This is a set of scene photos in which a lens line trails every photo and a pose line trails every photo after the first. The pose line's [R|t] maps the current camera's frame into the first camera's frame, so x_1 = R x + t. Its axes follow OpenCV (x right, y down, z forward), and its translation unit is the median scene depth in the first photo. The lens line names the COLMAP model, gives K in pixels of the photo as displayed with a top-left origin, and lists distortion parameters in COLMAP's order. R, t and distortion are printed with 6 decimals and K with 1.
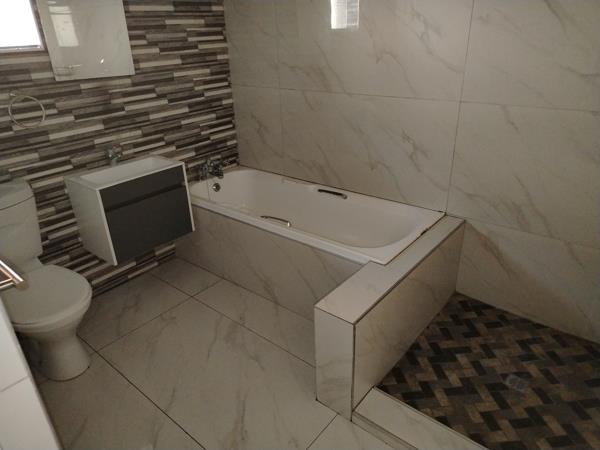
lens RADIAL K [[415.4, 0, 297.8], [0, 415.4, 225.6], [0, 0, 1]] dist [0.044888, -0.047060]
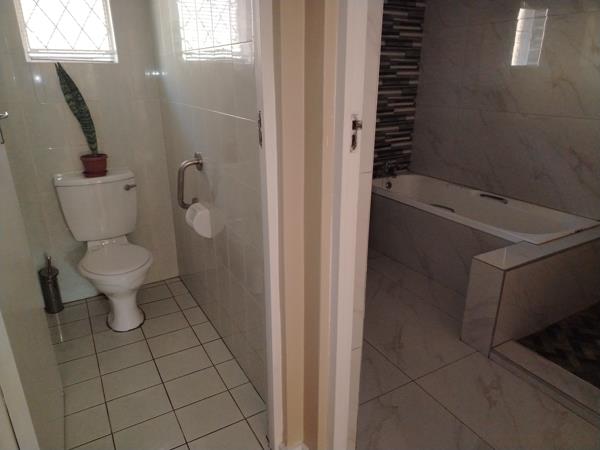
lens RADIAL K [[415.4, 0, 297.8], [0, 415.4, 225.6], [0, 0, 1]] dist [0.044888, -0.047060]
pose [[0.935225, 0.149377, -0.320999, -0.040627], [-0.175215, 0.983103, -0.052998, 0.155172], [0.307658, 0.105809, 0.945596, -0.259928]]
